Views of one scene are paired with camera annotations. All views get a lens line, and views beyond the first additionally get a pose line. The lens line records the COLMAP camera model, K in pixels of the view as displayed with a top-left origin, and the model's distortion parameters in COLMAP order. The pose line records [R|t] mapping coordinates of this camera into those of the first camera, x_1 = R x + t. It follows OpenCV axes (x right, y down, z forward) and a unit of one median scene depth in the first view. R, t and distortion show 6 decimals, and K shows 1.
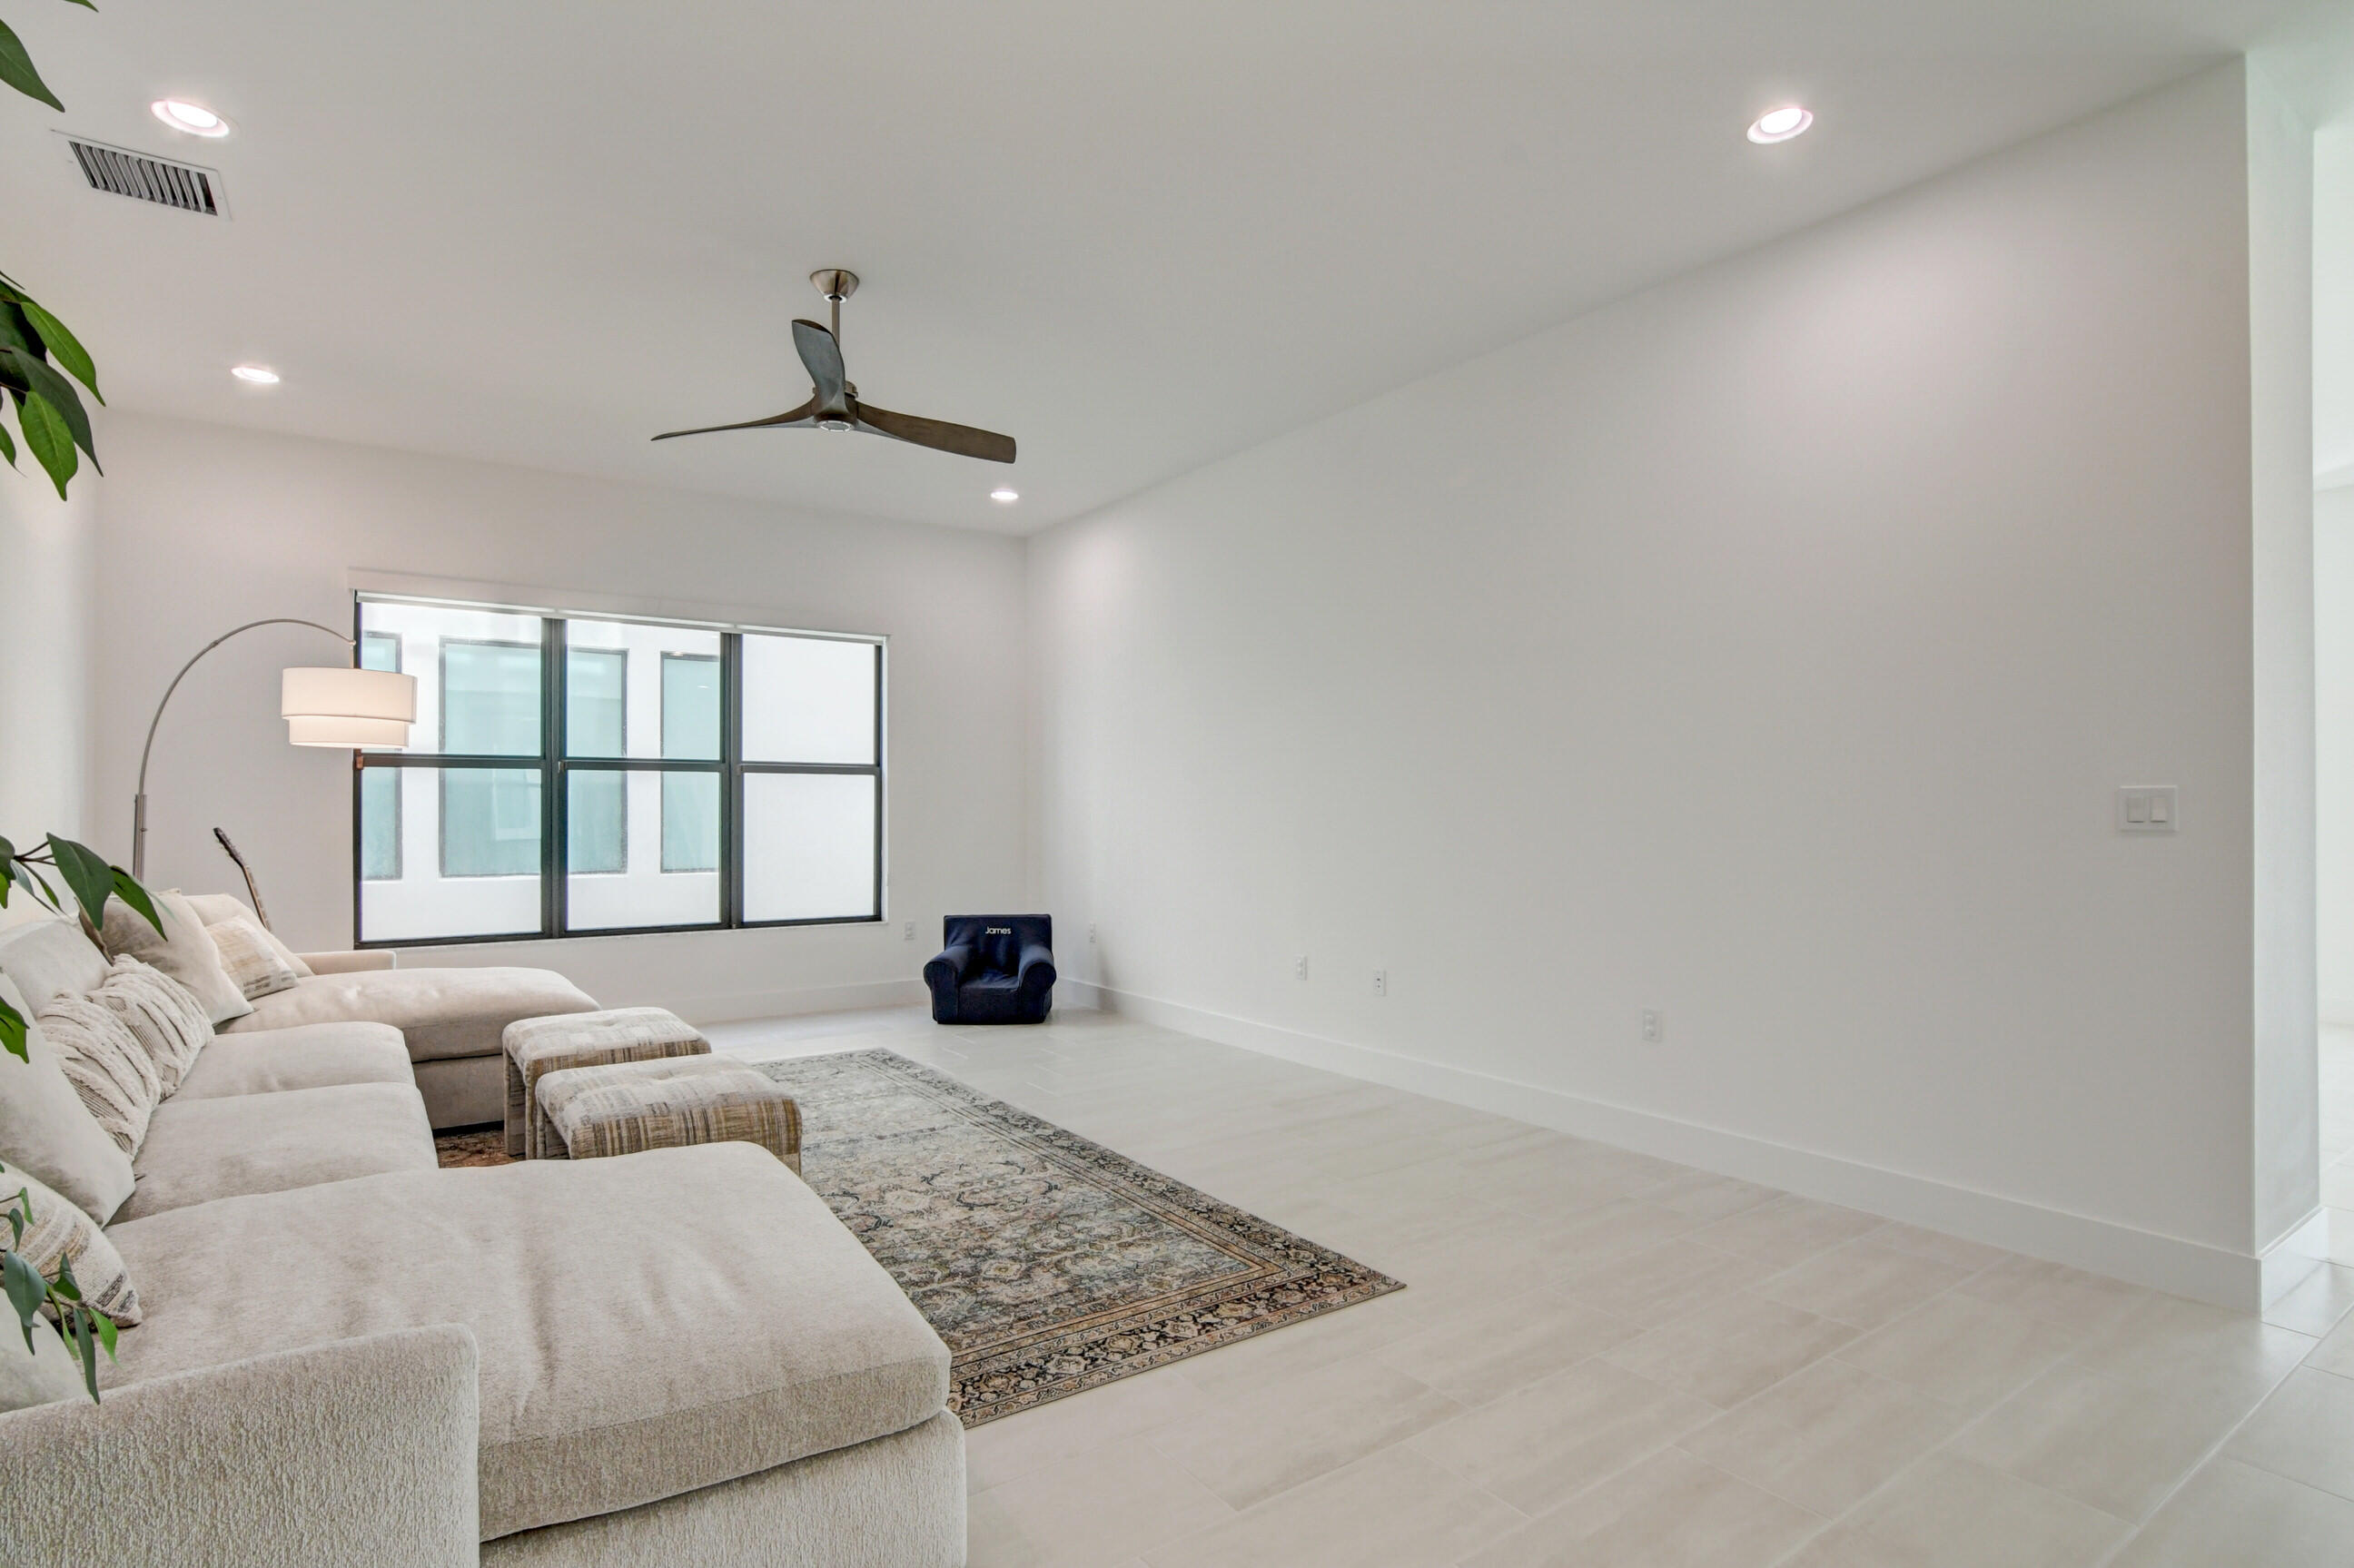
lens RADIAL K [[1177.1, 0, 1166.2], [0, 1177.1, 798.8], [0, 0, 1]] dist [-0.027436, 0.011412]
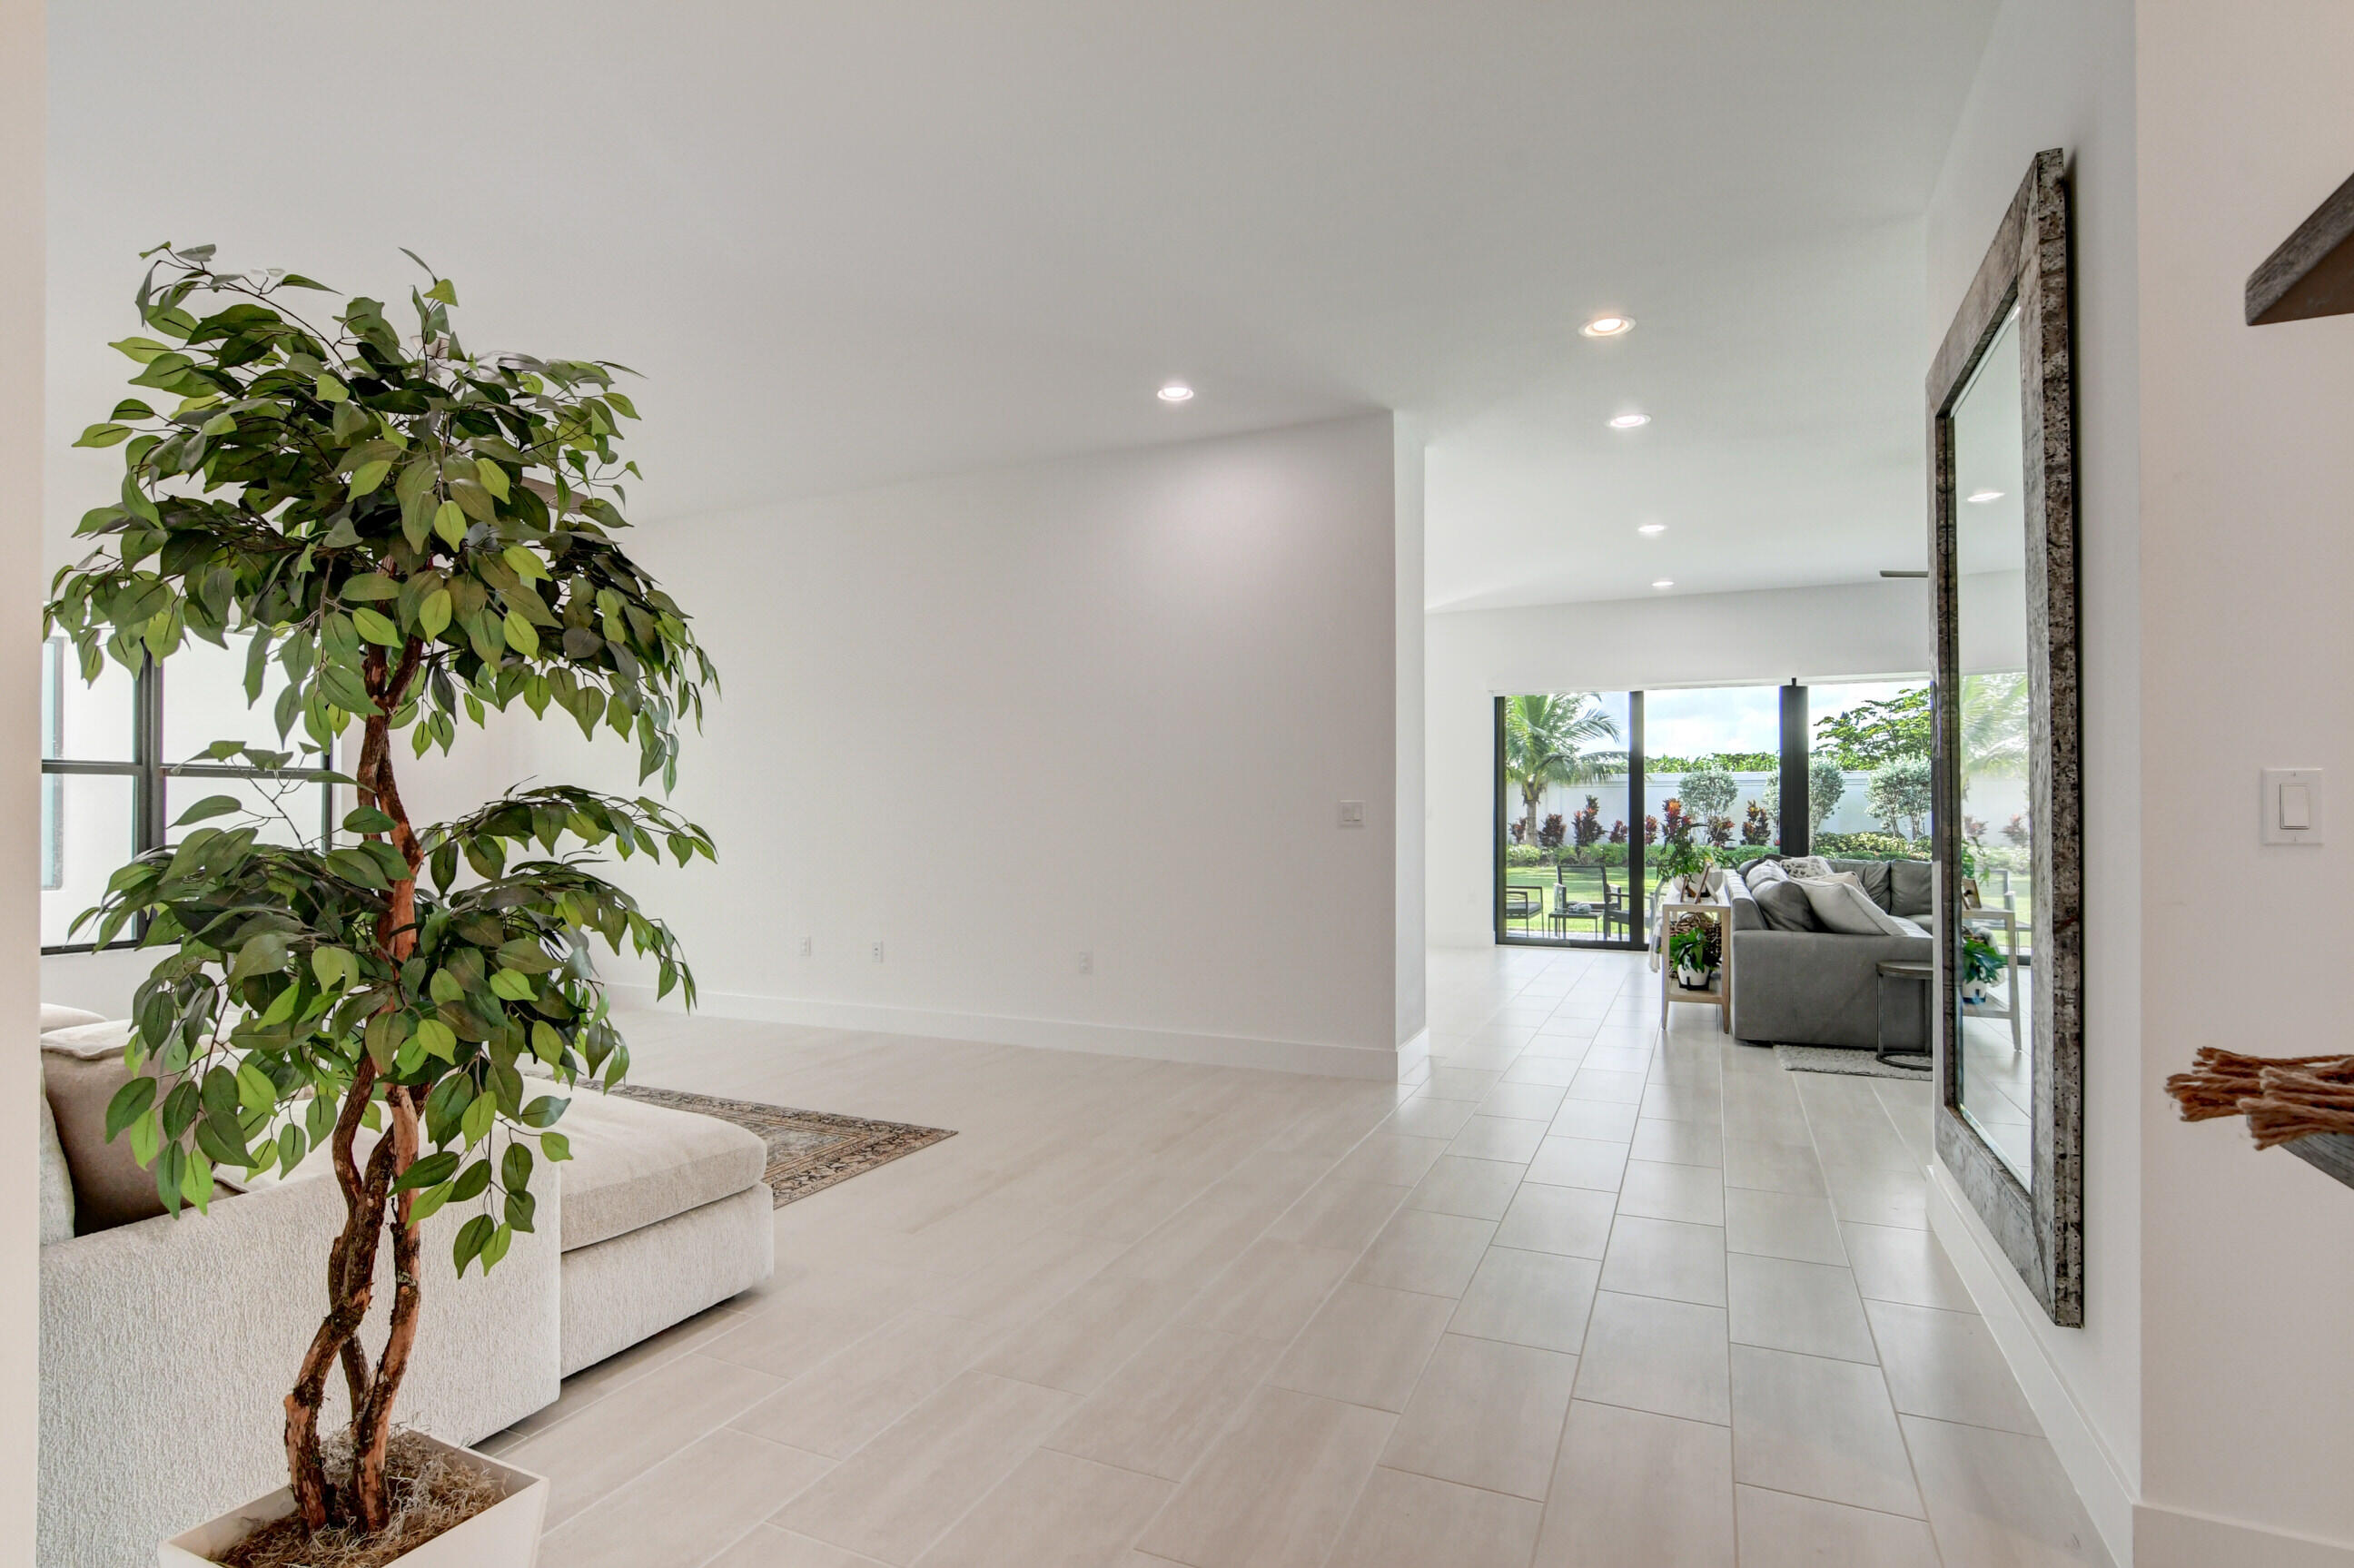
lens RADIAL K [[1177.1, 0, 1166.2], [0, 1177.1, 798.8], [0, 0, 1]] dist [-0.027436, 0.011412]
pose [[0.865946, 0.003908, 0.500122, -0.253832], [-0.001989, 0.999988, -0.004371, -0.004202], [-0.500133, 0.002790, 0.865944, -0.348157]]
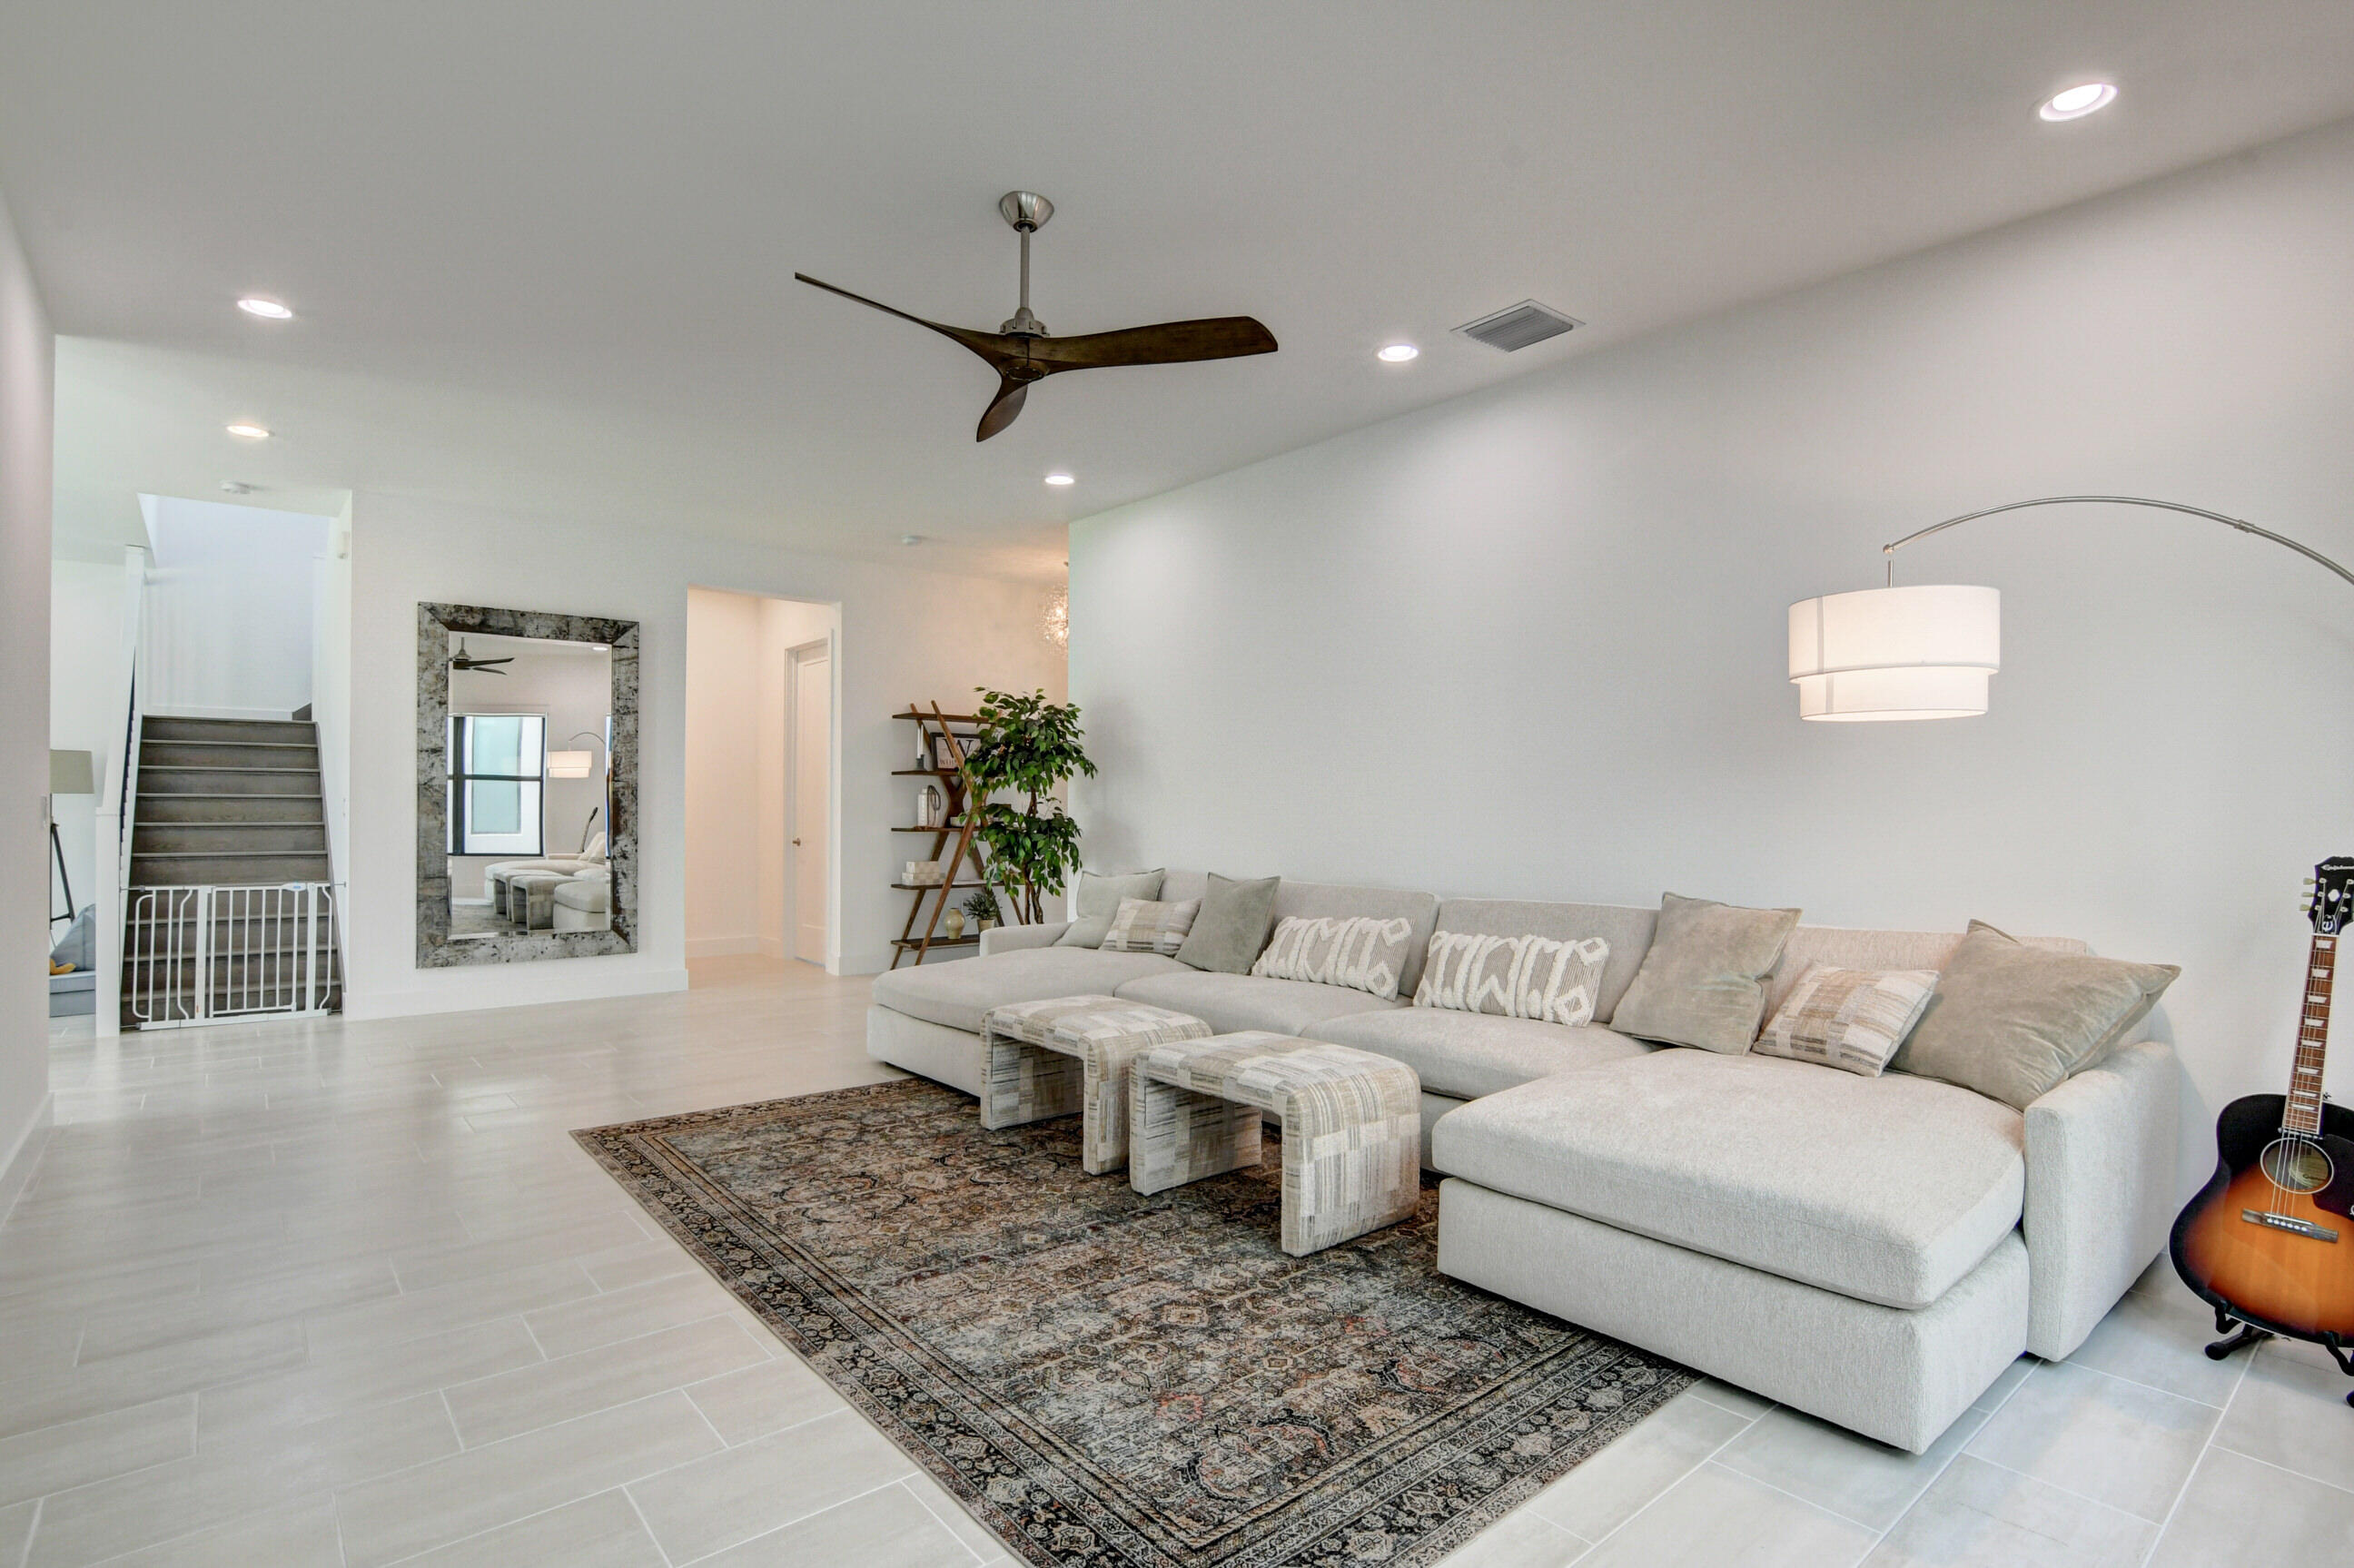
lens RADIAL K [[1170.2, 0, 1173.2], [0, 1170.2, 799.3], [0, 0, 1]] dist [-0.032223, 0.011908]
pose [[-0.996068, -0.003071, -0.088544, -0.342711], [-0.002035, 0.999928, -0.011798, 0.007463], [0.088574, -0.011571, -0.996002, 2.027324]]
